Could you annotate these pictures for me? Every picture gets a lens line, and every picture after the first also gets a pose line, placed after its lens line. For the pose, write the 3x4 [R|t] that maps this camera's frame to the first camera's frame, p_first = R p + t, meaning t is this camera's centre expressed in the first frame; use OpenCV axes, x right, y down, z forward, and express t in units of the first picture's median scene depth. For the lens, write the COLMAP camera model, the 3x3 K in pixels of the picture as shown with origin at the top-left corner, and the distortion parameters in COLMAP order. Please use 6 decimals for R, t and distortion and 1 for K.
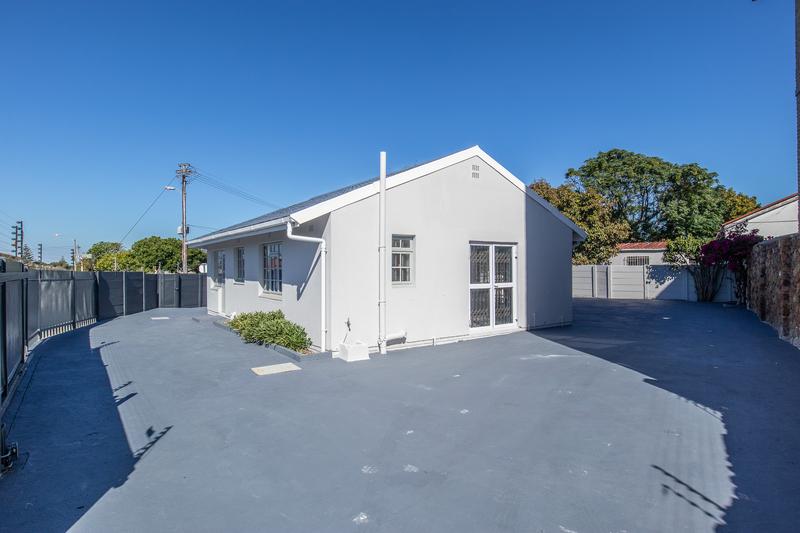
lens RADIAL K [[446.5, 0, 398.5], [0, 446.5, 264.9], [0, 0, 1]] dist [0.001237, 0.000333]
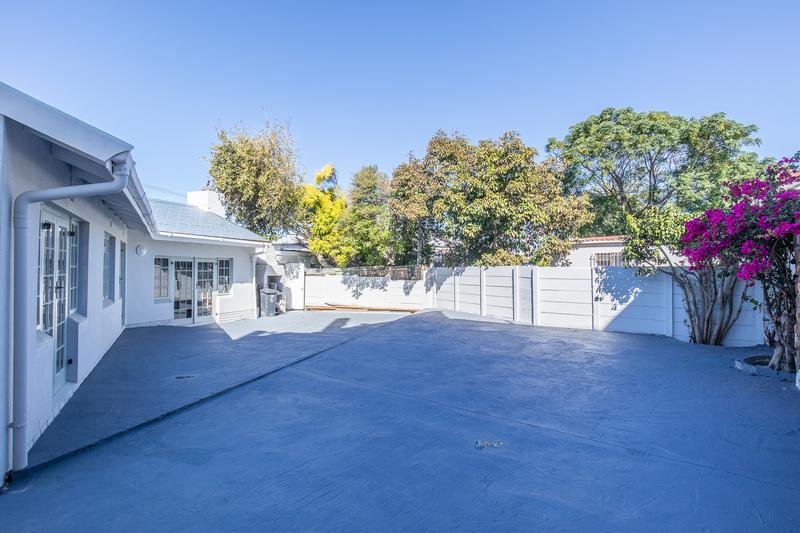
lens RADIAL K [[420.0, 0, 401.4], [0, 420.0, 263.9], [0, 0, 1]] dist [-0.000546, -0.000282]
pose [[0.993780, 0.004730, -0.111256, 0.343062], [-0.005224, 0.999978, -0.004149, 0.000673], [0.111234, 0.004704, 0.993783, 0.430329]]
